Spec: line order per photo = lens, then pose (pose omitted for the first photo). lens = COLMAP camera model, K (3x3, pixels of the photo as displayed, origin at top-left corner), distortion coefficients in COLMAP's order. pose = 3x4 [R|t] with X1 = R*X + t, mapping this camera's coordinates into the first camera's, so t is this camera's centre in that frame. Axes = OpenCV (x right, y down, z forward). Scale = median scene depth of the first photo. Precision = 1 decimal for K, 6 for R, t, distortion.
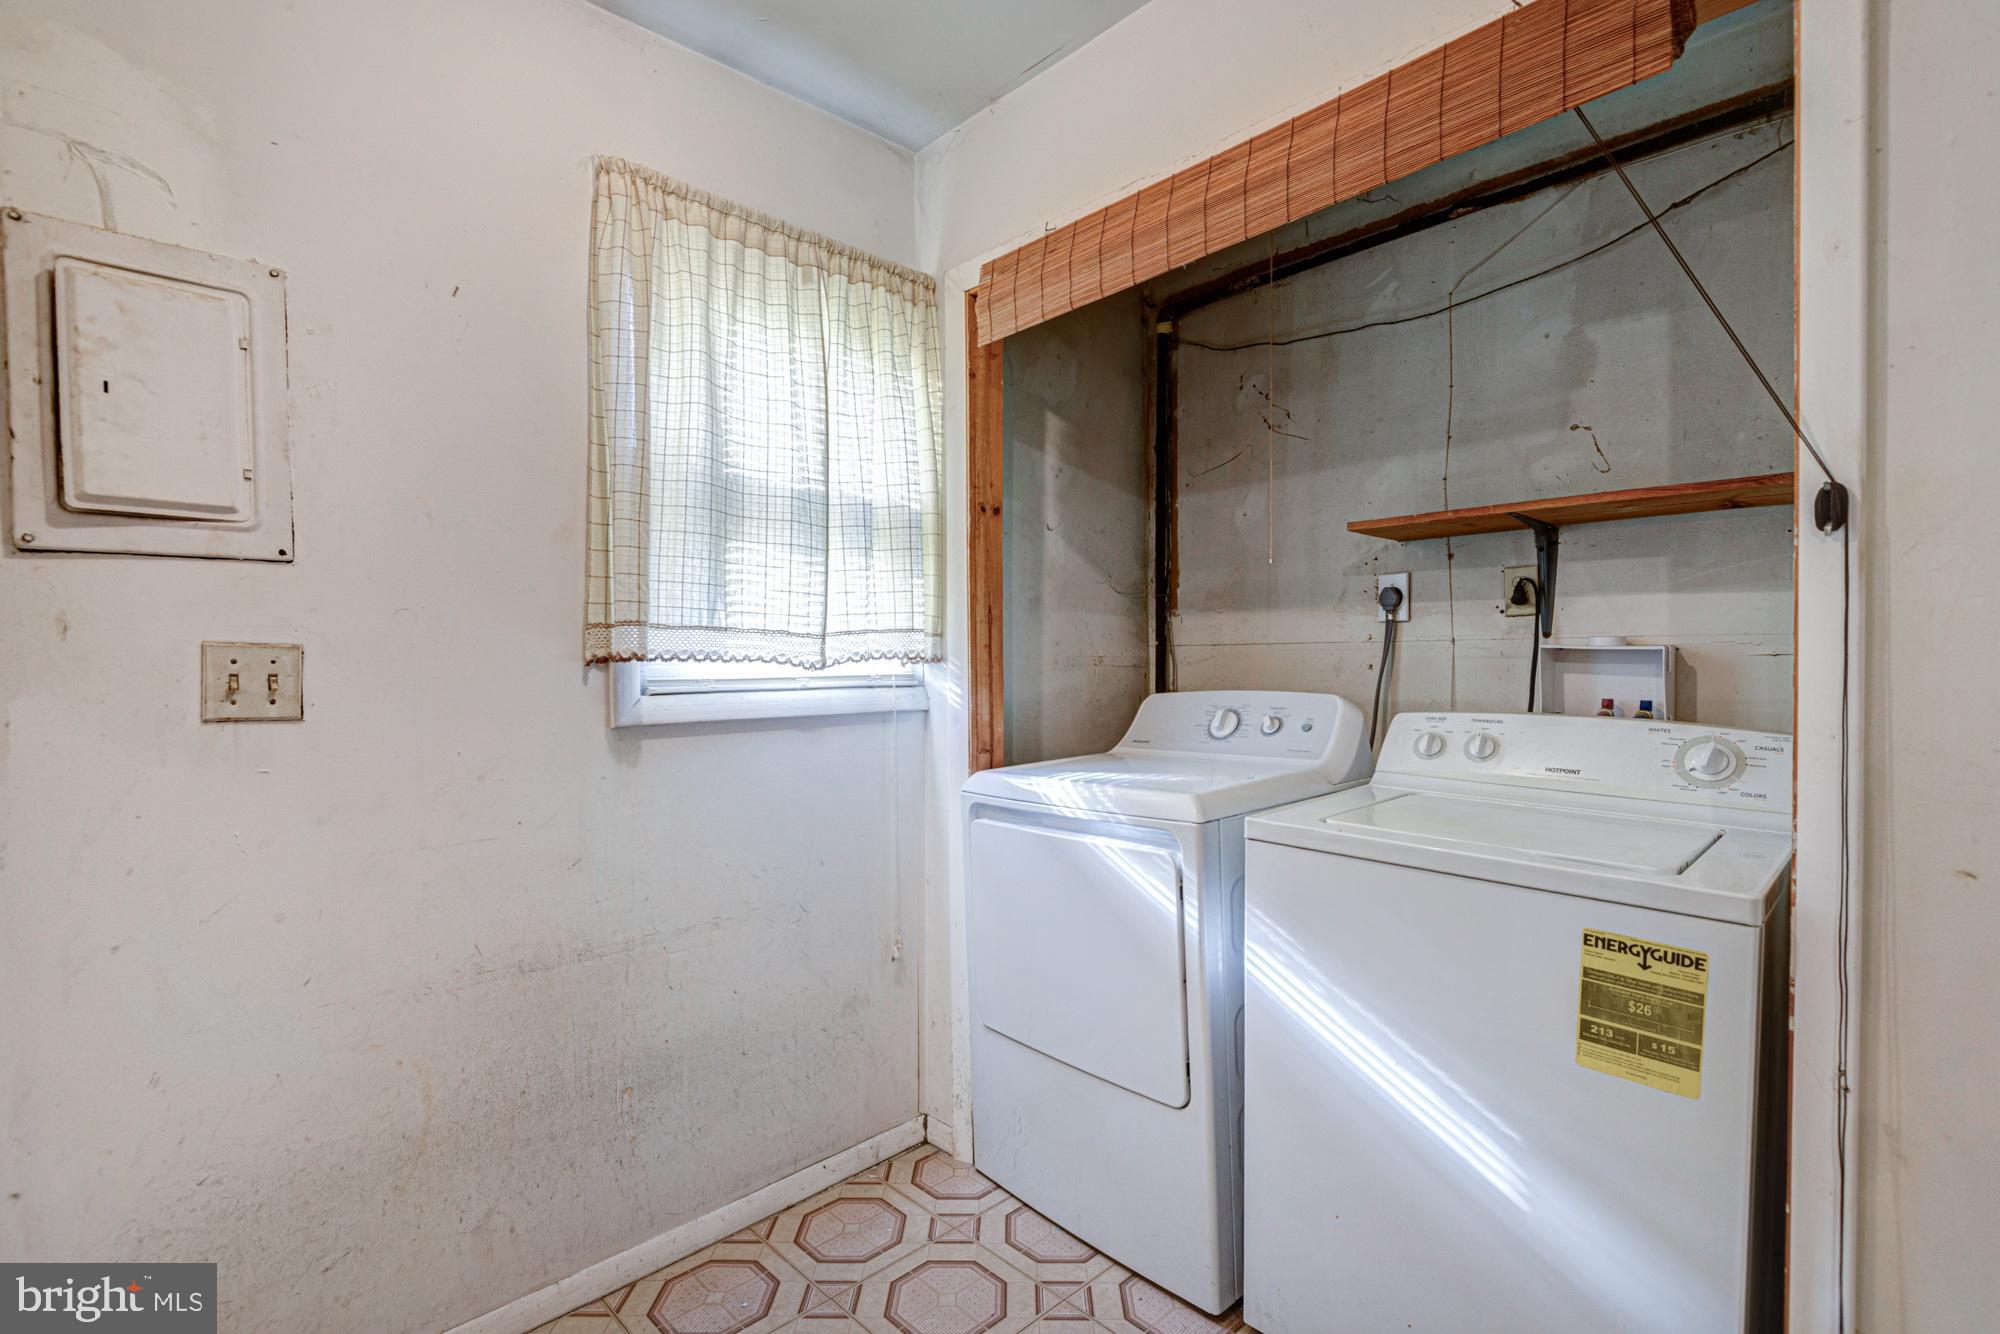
lens RADIAL K [[926.9, 0, 1008.1], [0, 926.9, 671.5], [0, 0, 1]] dist [0.027666, -0.017030]
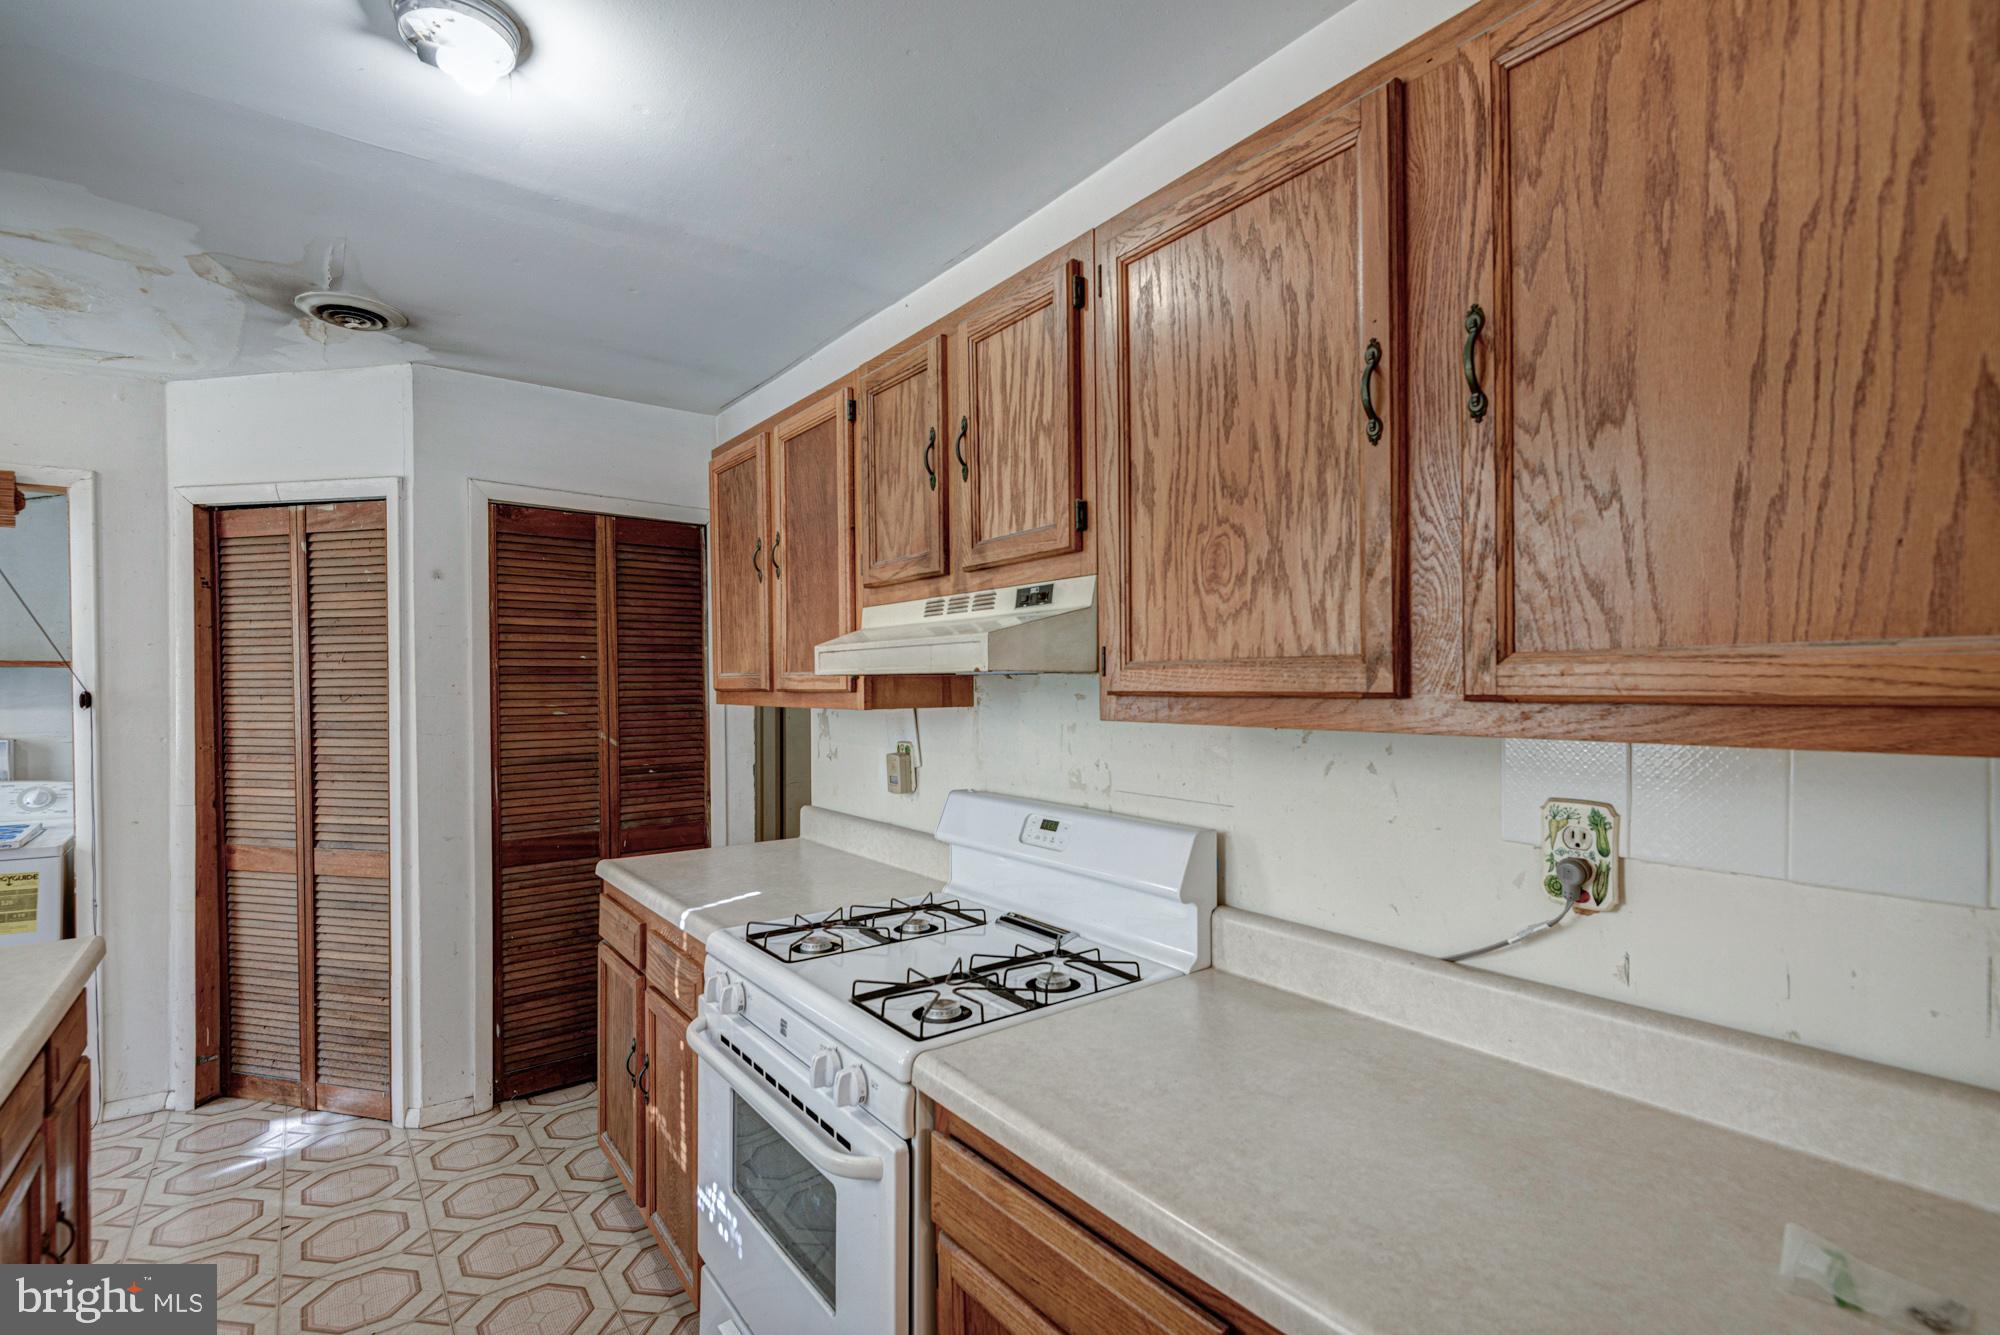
lens RADIAL K [[926.9, 0, 1001.4], [0, 926.9, 681.5], [0, 0, 1]] dist [0.027666, -0.017030]
pose [[0.122575, 0.003610, 0.992453, -0.933143], [0.024207, 0.999685, -0.006626, -0.086679], [-0.992164, 0.024837, 0.122449, -1.228175]]
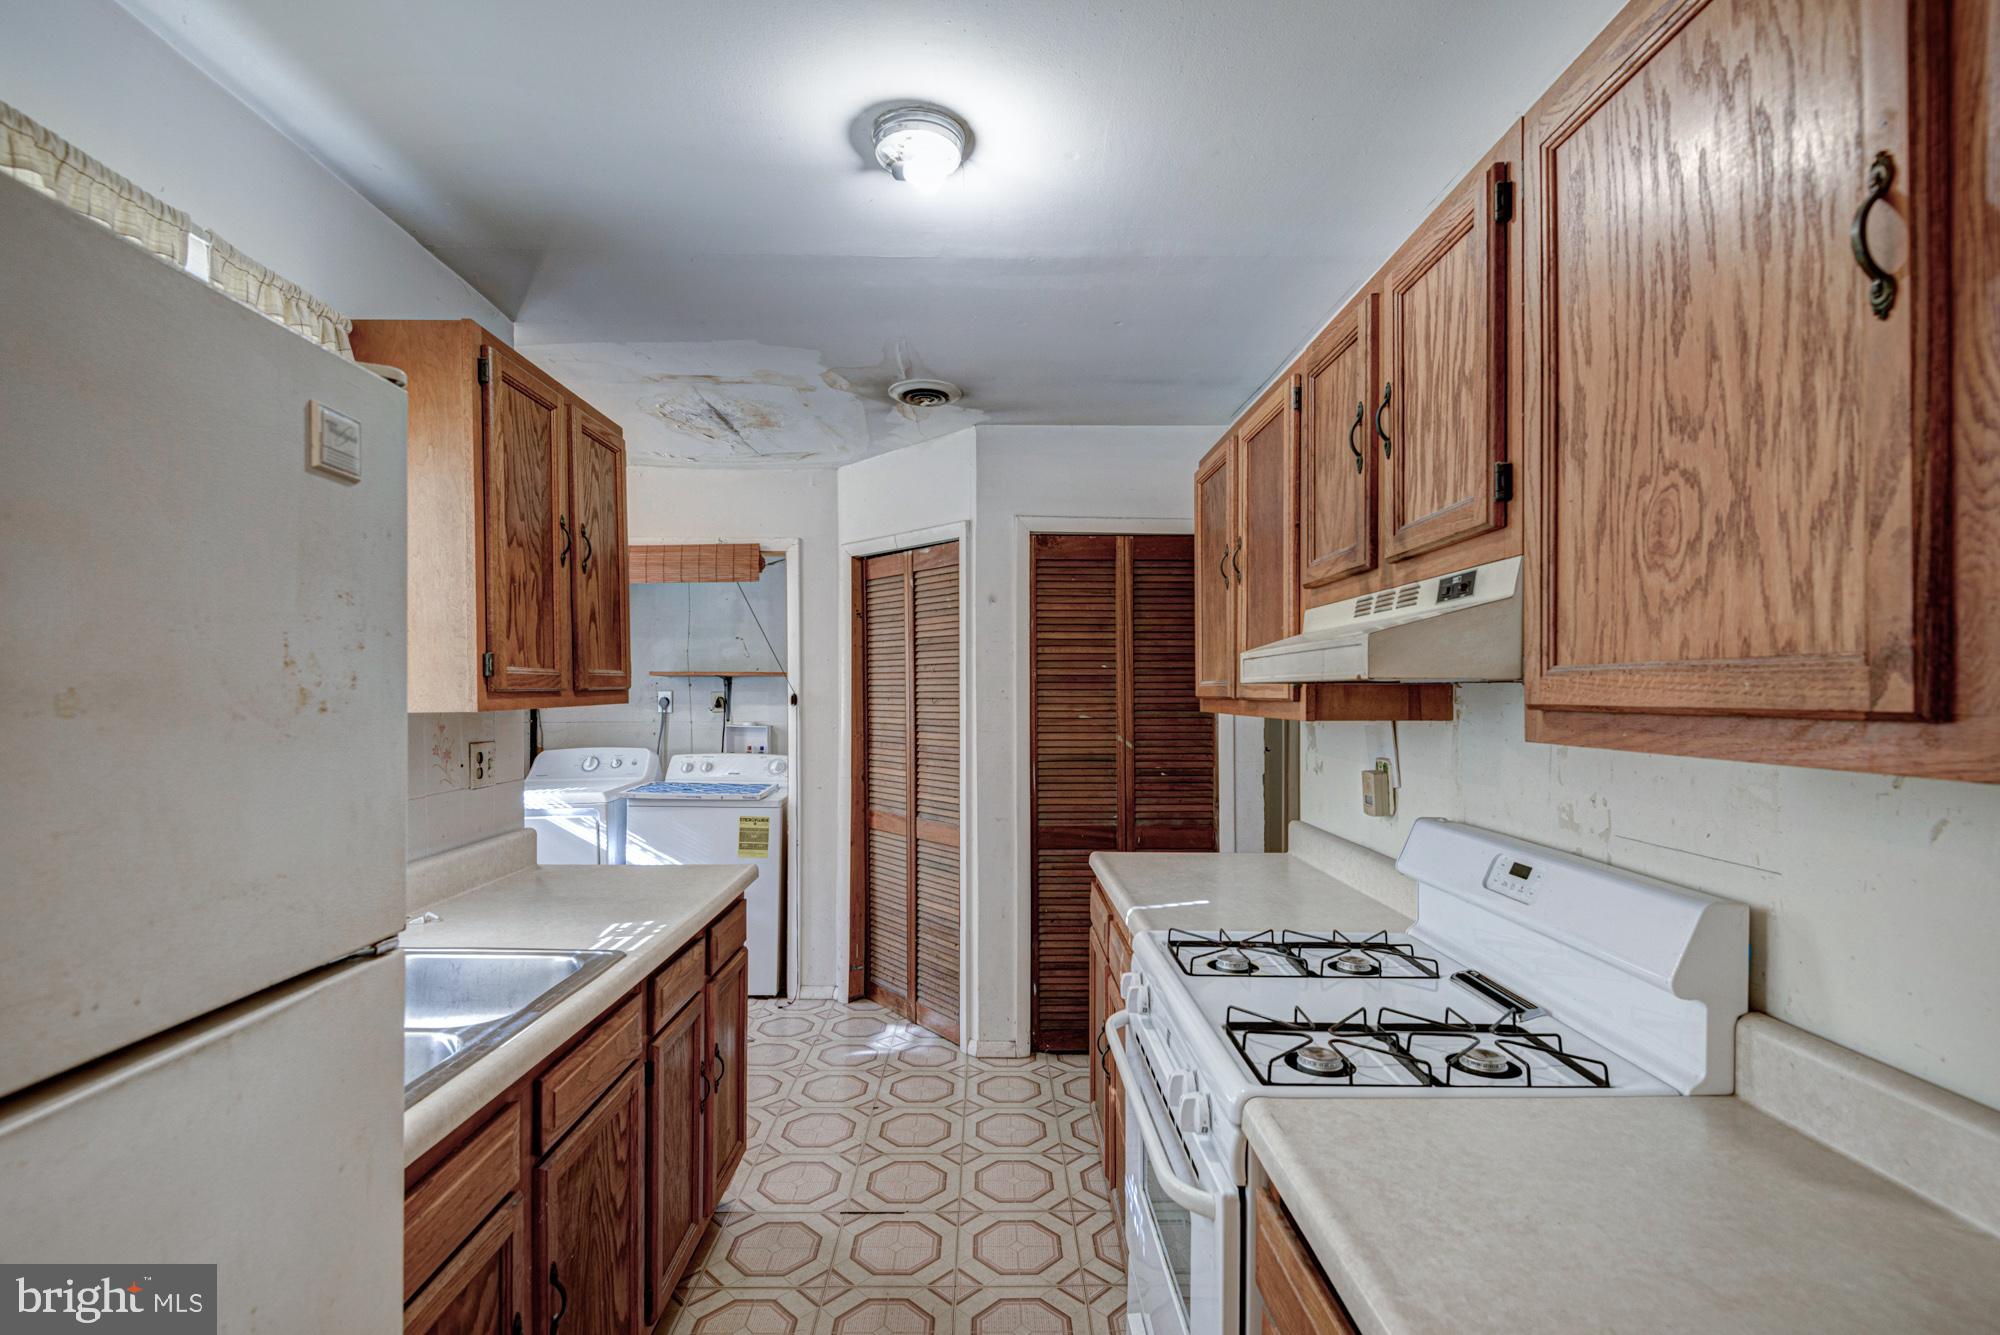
lens RADIAL K [[926.9, 0, 989.6], [0, 926.9, 691.2], [0, 0, 1]] dist [0.027666, -0.017030]
pose [[0.692089, 0.005119, 0.721794, -0.833412], [0.009088, 0.999834, -0.015806, -0.083511], [-0.721755, 0.017499, 0.691928, -1.392700]]
